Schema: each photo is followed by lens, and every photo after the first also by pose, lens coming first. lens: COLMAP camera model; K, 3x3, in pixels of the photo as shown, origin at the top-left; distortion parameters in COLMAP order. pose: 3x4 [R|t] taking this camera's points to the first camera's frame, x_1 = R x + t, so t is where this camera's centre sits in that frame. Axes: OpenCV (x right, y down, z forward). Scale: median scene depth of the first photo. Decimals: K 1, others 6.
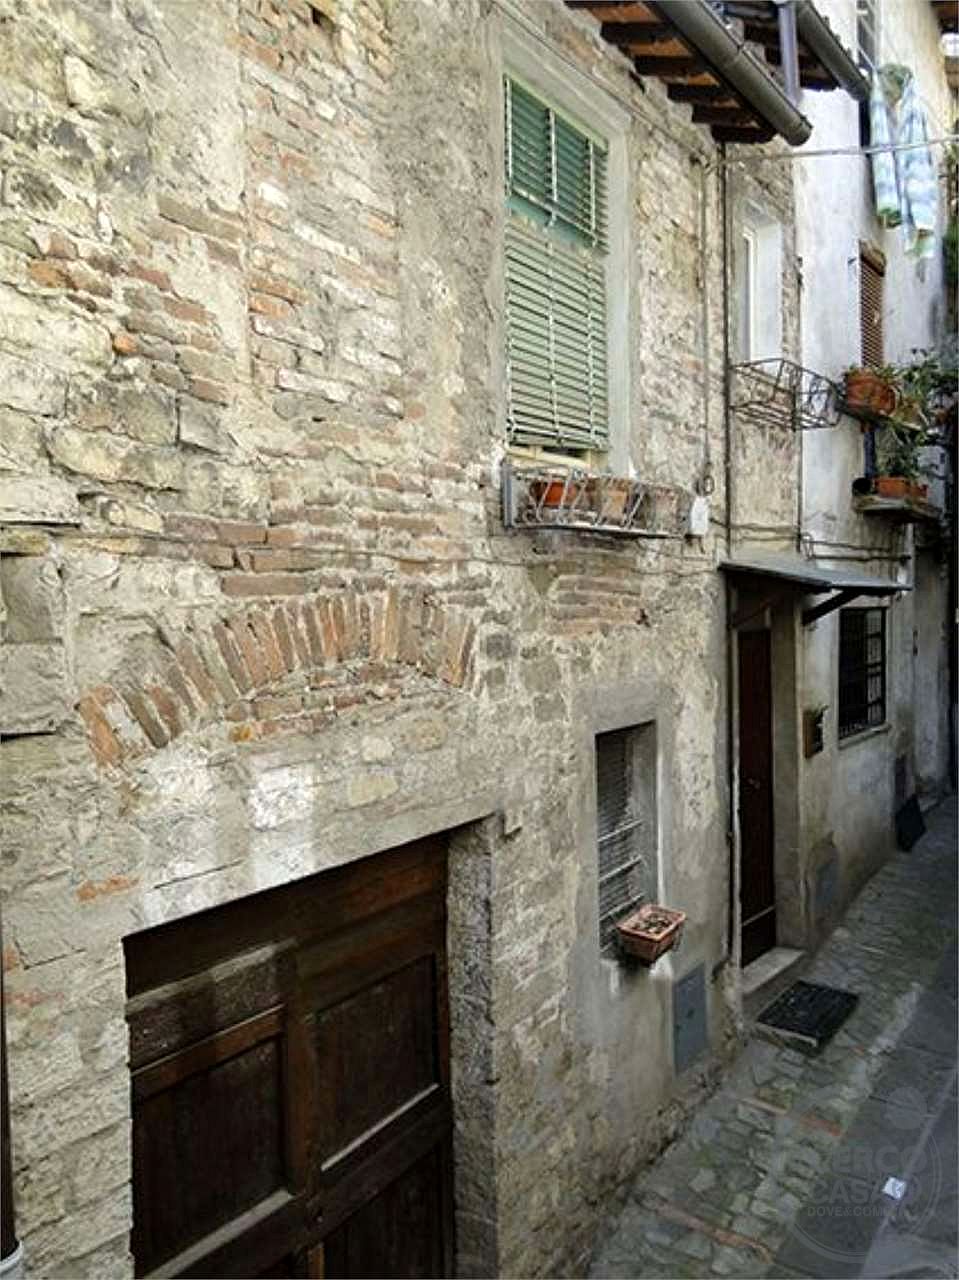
lens RADIAL K [[1059.0, 0, 468.2], [0, 1059.0, 639.3], [0, 0, 1]] dist [-0.001031, -0.006226]
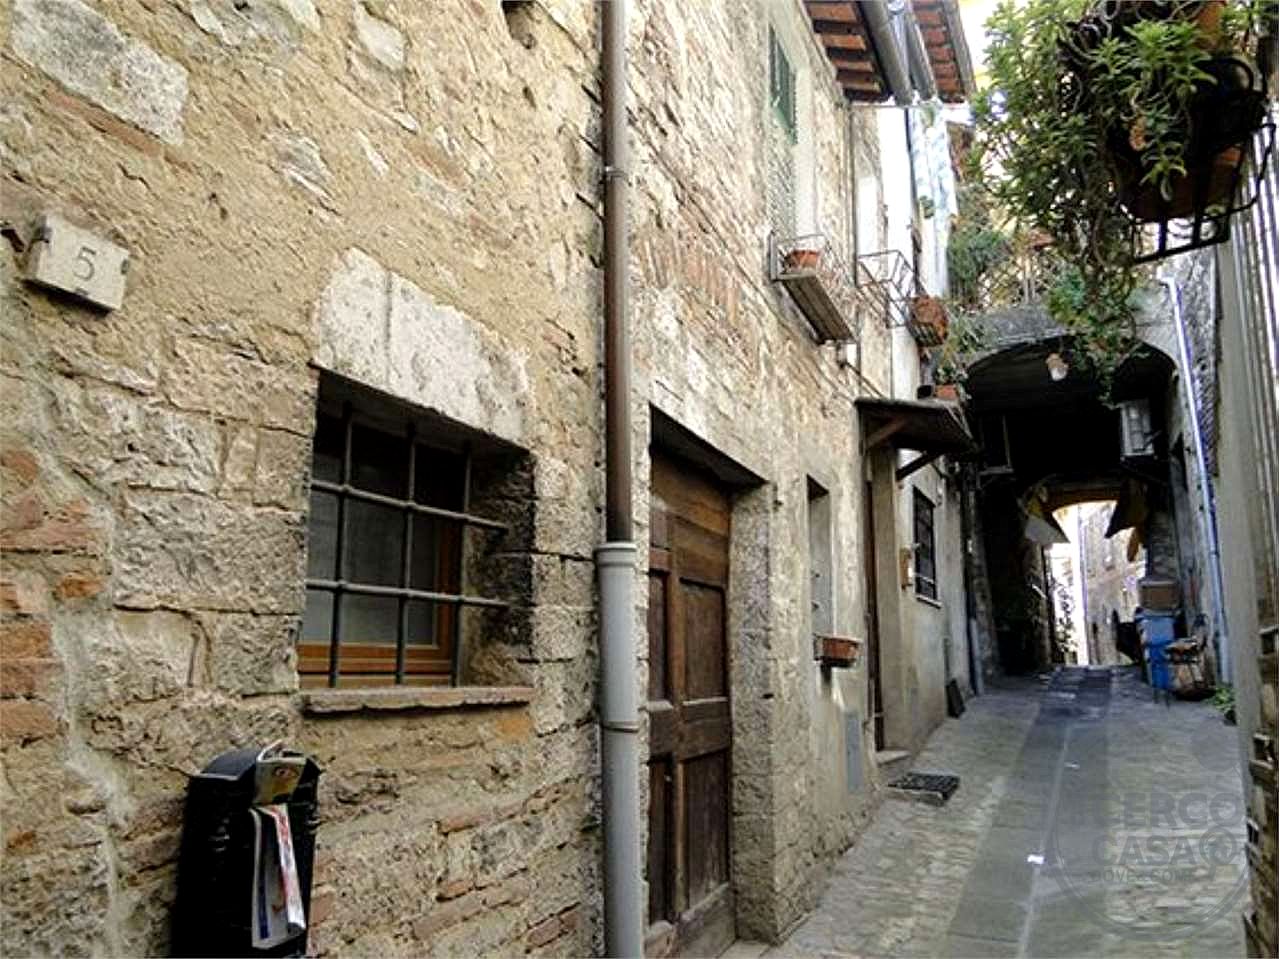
lens RADIAL K [[1059.0, 0, 643.1], [0, 1059.0, 473.0], [0, 0, 1]] dist [-0.001031, -0.006226]
pose [[0.976552, 0.061396, 0.206342, -0.332172], [-0.014372, 0.974926, -0.222063, 0.372286], [-0.214802, 0.213890, 0.952949, -0.173952]]
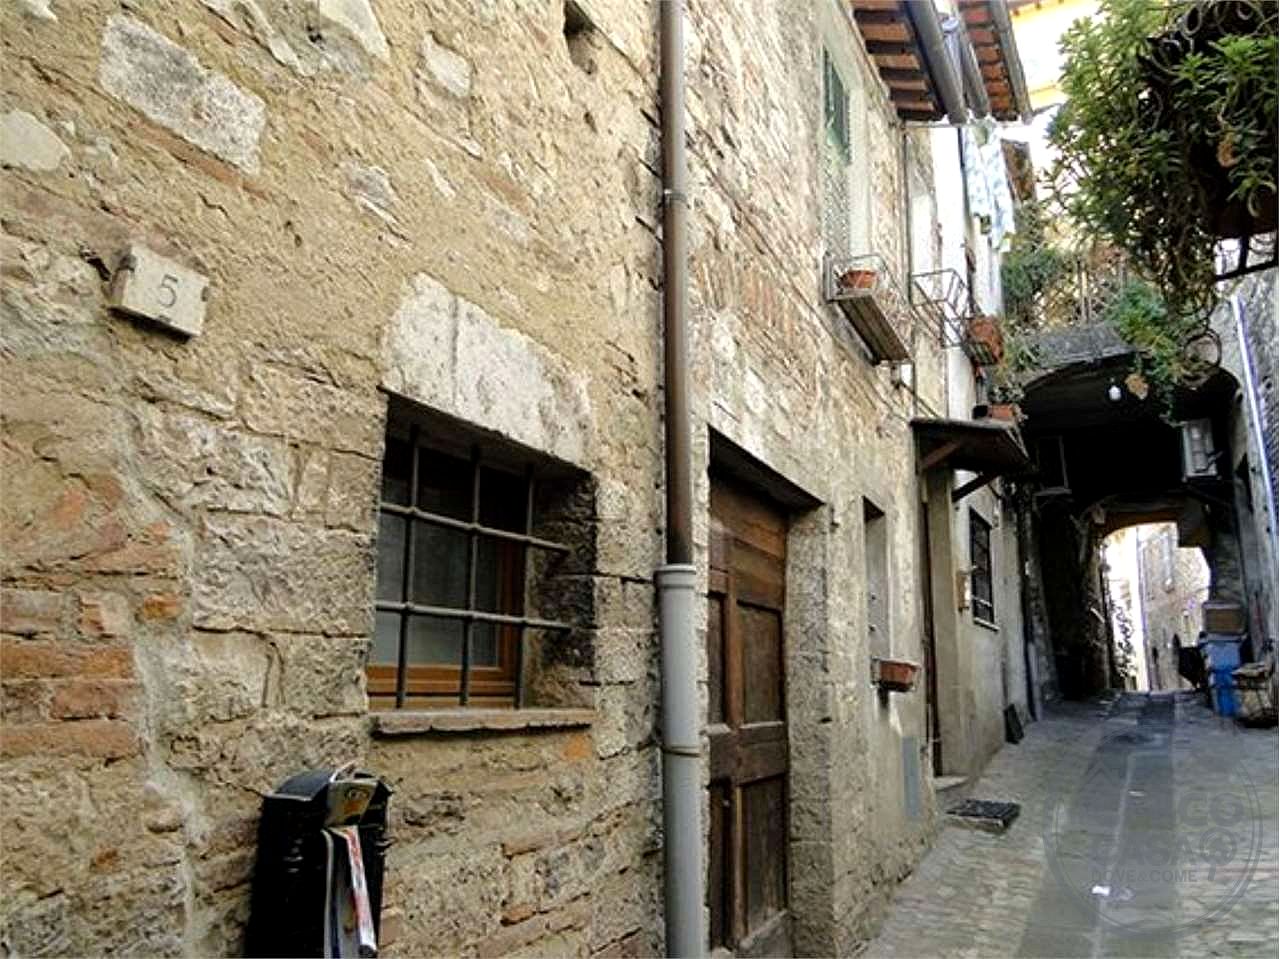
lens RADIAL K [[1059.0, 0, 643.1], [0, 1059.0, 473.0], [0, 0, 1]] dist [-0.001031, -0.006226]
pose [[0.984865, 0.064174, 0.161002, -0.339763], [-0.023947, 0.970403, -0.240303, 0.371533], [-0.171658, 0.232810, 0.957253, -0.171361]]
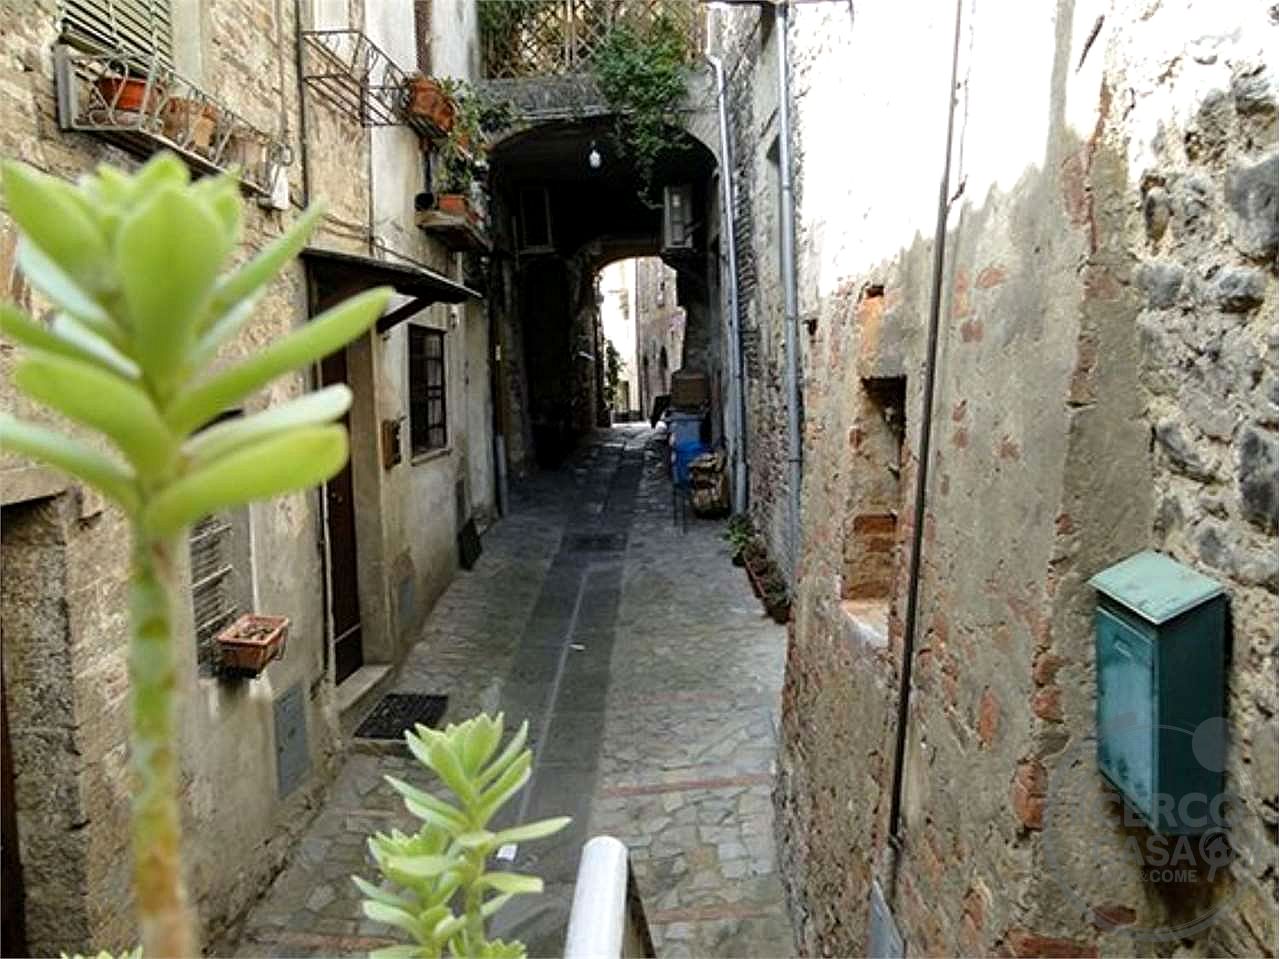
lens RADIAL K [[1055.7, 0, 643.9], [0, 1055.7, 466.8], [0, 0, 1]] dist [0.047089, -0.057092]
pose [[0.822113, -0.047882, 0.567307, -0.060339], [0.024519, 0.998510, 0.048746, 0.098128], [-0.568796, -0.026165, 0.822063, 0.081882]]
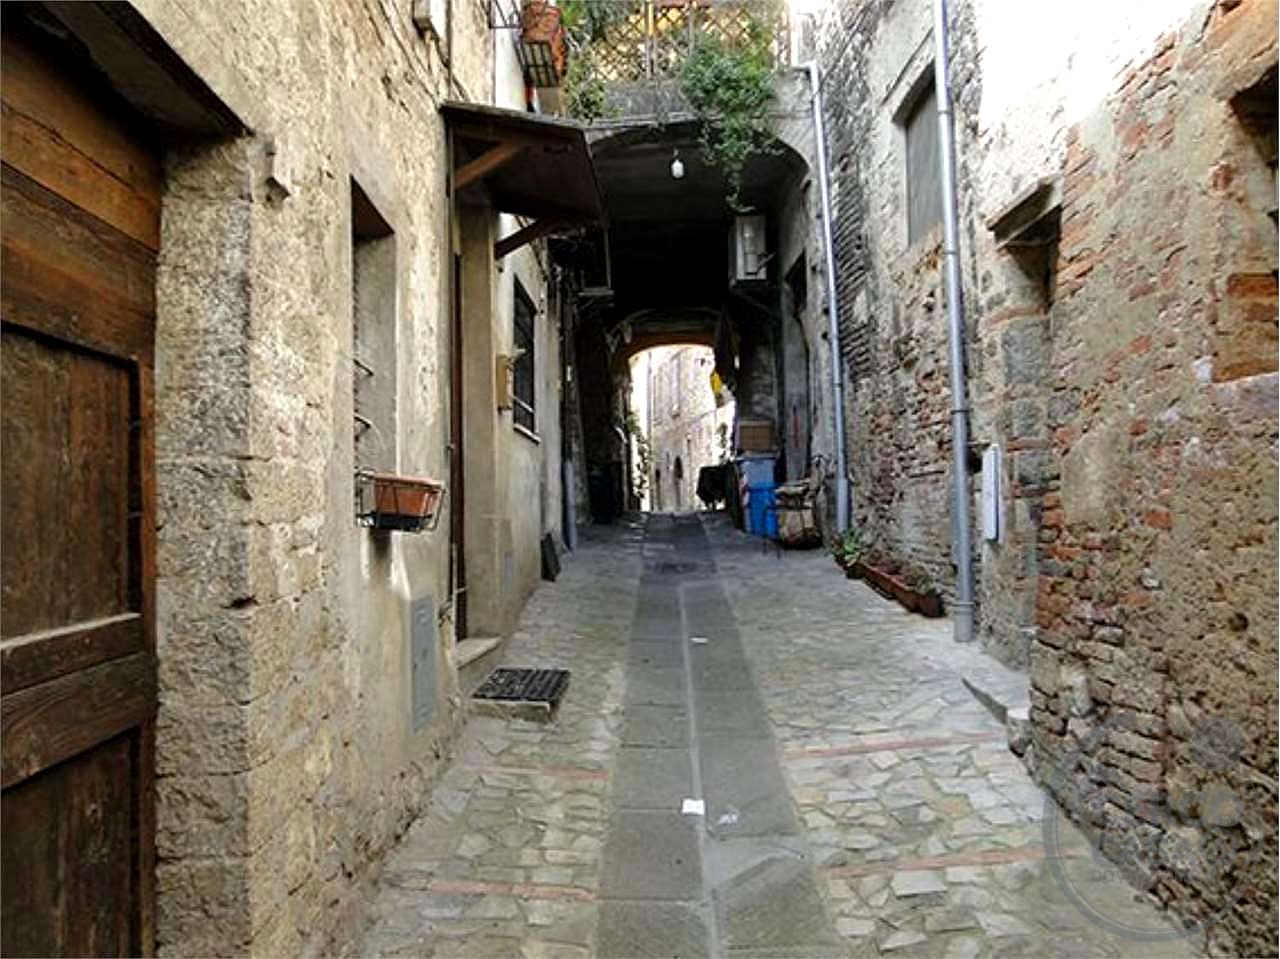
lens RADIAL K [[1059.0, 0, 643.1], [0, 1059.0, 473.0], [0, 0, 1]] dist [-0.001031, -0.006226]
pose [[0.816952, 0.030855, 0.575880, -0.110386], [0.018700, 0.996625, -0.079926, 0.336322], [-0.576402, 0.076065, 0.813618, 0.348476]]
